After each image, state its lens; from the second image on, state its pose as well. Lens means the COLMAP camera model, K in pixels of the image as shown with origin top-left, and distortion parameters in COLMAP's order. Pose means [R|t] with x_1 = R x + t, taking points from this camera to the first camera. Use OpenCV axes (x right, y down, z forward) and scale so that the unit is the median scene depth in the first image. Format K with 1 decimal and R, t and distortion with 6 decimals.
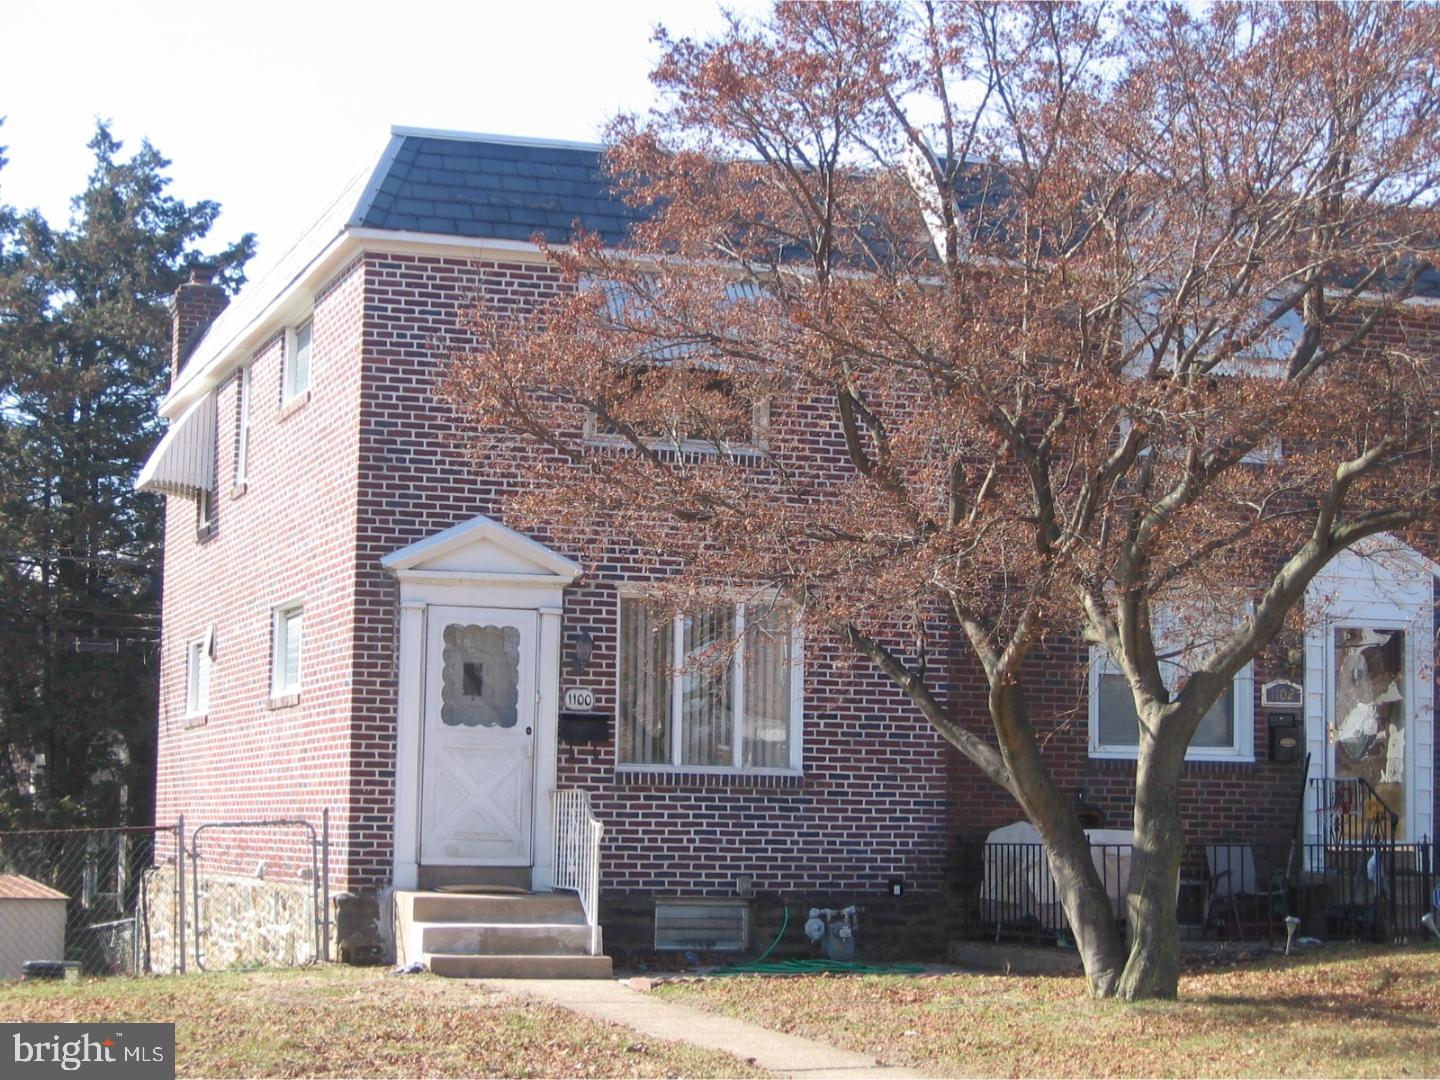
lens RADIAL K [[2993.6, 0, 720.0], [0, 2993.6, 540.0], [0, 0, 1]] dist [0.027005, -0.203701]
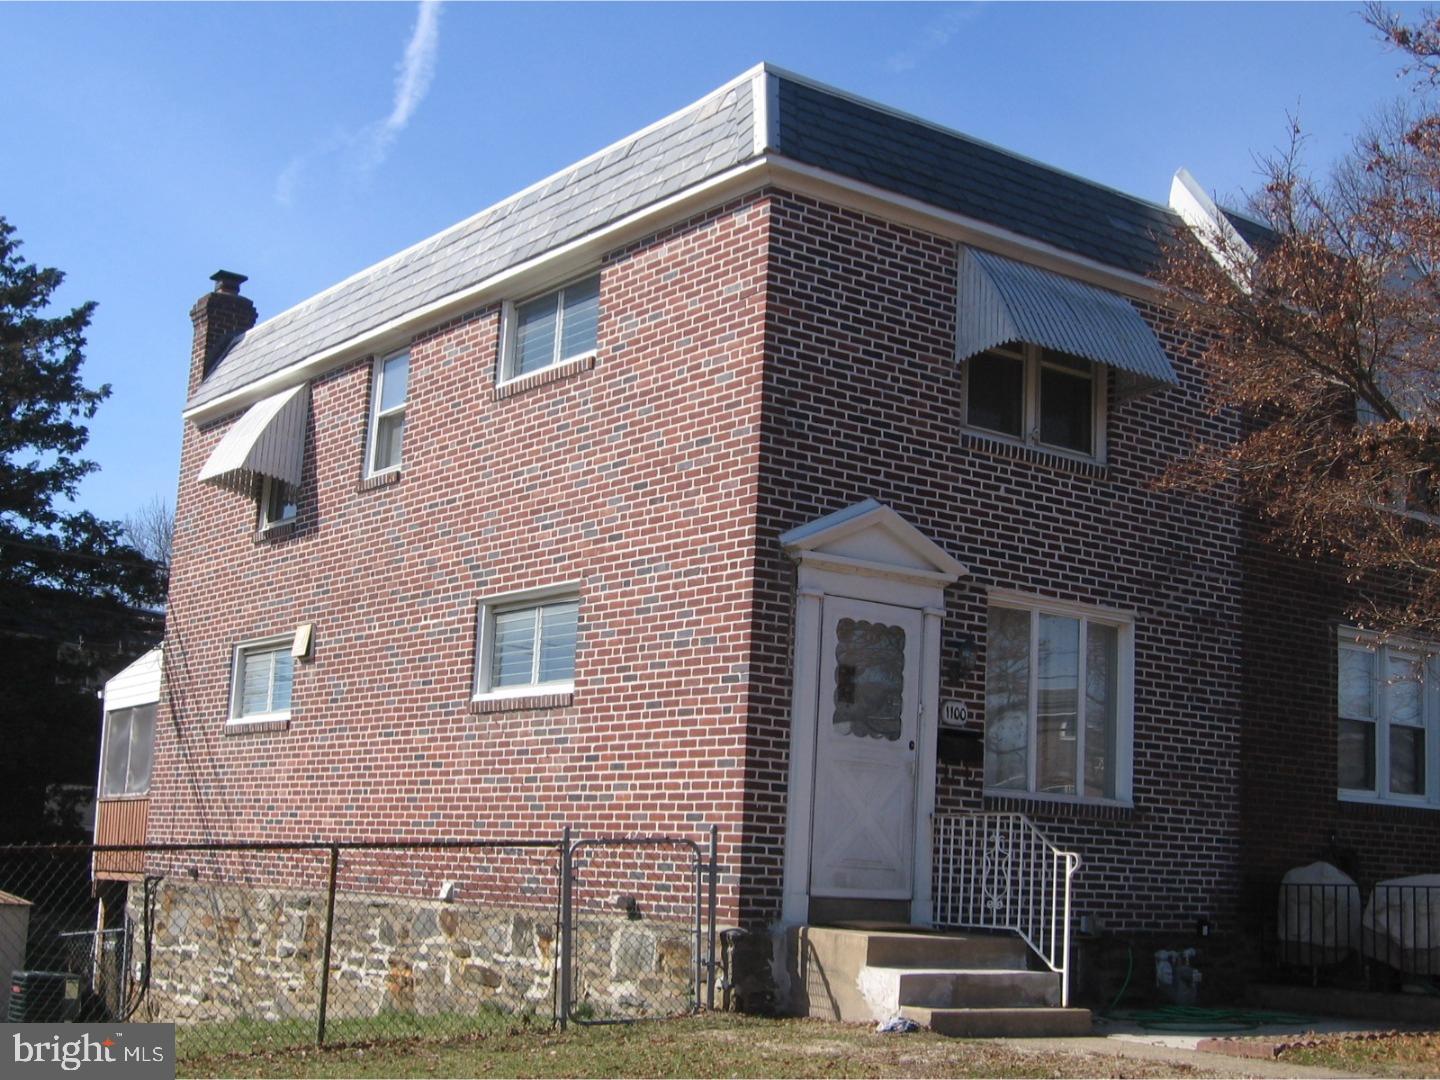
lens RADIAL K [[1928.3, 0, 722.1], [0, 1928.3, 558.6], [0, 0, 1]] dist [-0.038158, 0.021986]
pose [[0.940228, 0.079093, 0.331234, -0.307644], [-0.059206, 0.995808, -0.069720, 0.051640], [-0.335360, 0.045942, 0.940969, 0.480121]]
